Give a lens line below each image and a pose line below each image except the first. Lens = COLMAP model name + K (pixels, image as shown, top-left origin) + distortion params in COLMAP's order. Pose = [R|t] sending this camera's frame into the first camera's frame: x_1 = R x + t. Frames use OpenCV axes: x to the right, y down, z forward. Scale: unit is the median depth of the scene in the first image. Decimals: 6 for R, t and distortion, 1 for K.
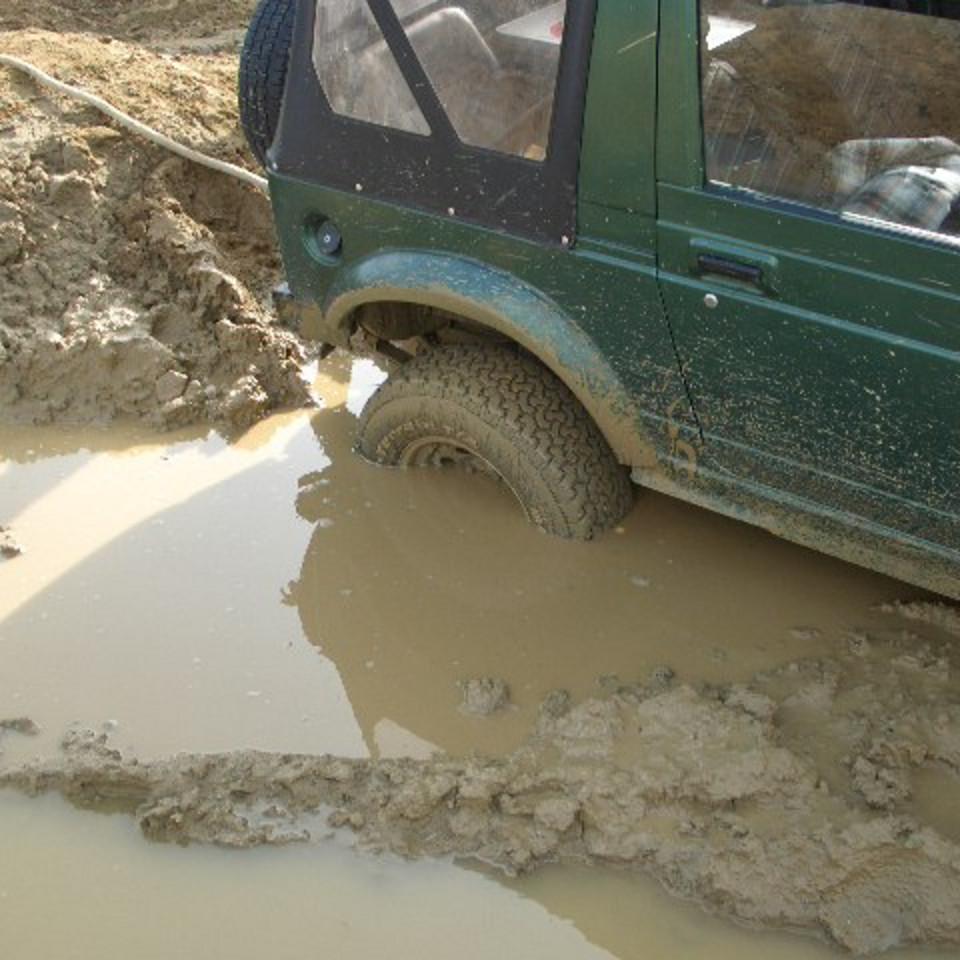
lens RADIAL K [[1282.8, 0, 480.0], [0, 1282.8, 480.0], [0, 0, 1]] dist [-0.189004, 0.174455]
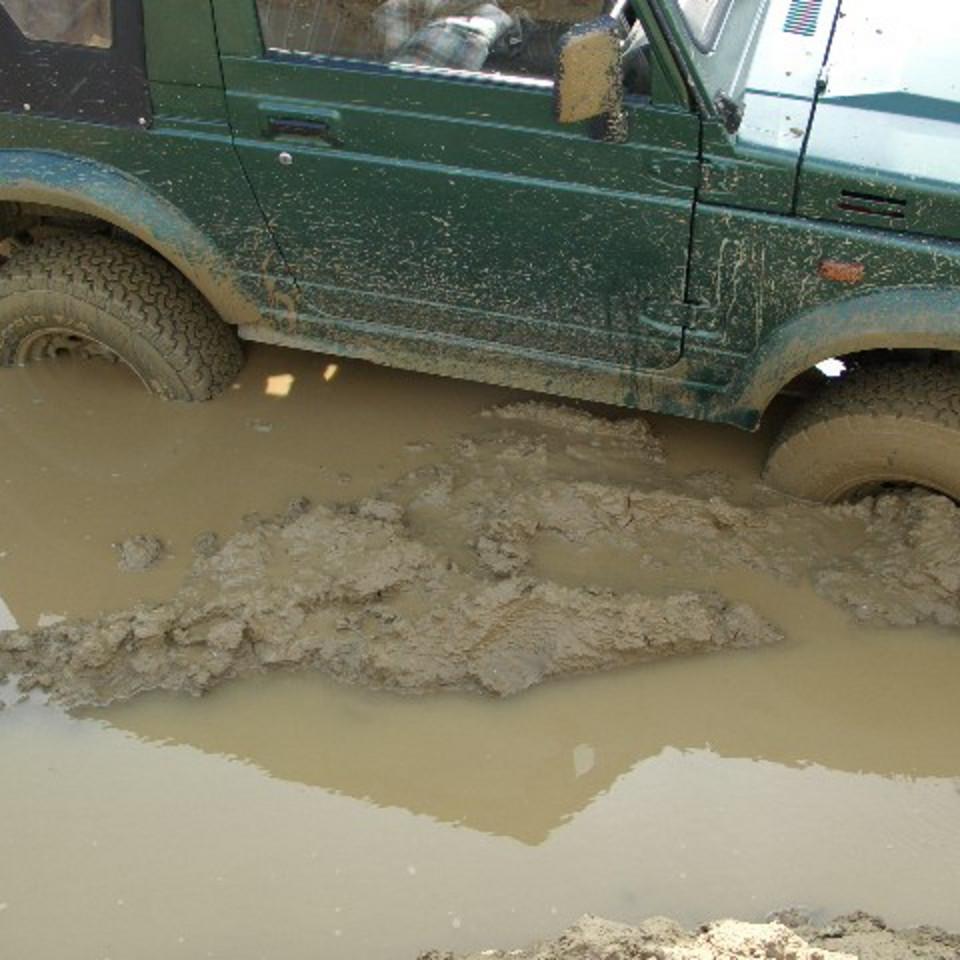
lens RADIAL K [[1282.8, 0, 480.0], [0, 1282.8, 480.0], [0, 0, 1]] dist [-0.189004, 0.174455]
pose [[0.941970, -0.179656, 0.283578, -0.018349], [0.154783, 0.982028, 0.107998, 0.039069], [-0.297884, -0.057838, 0.952848, -0.100348]]
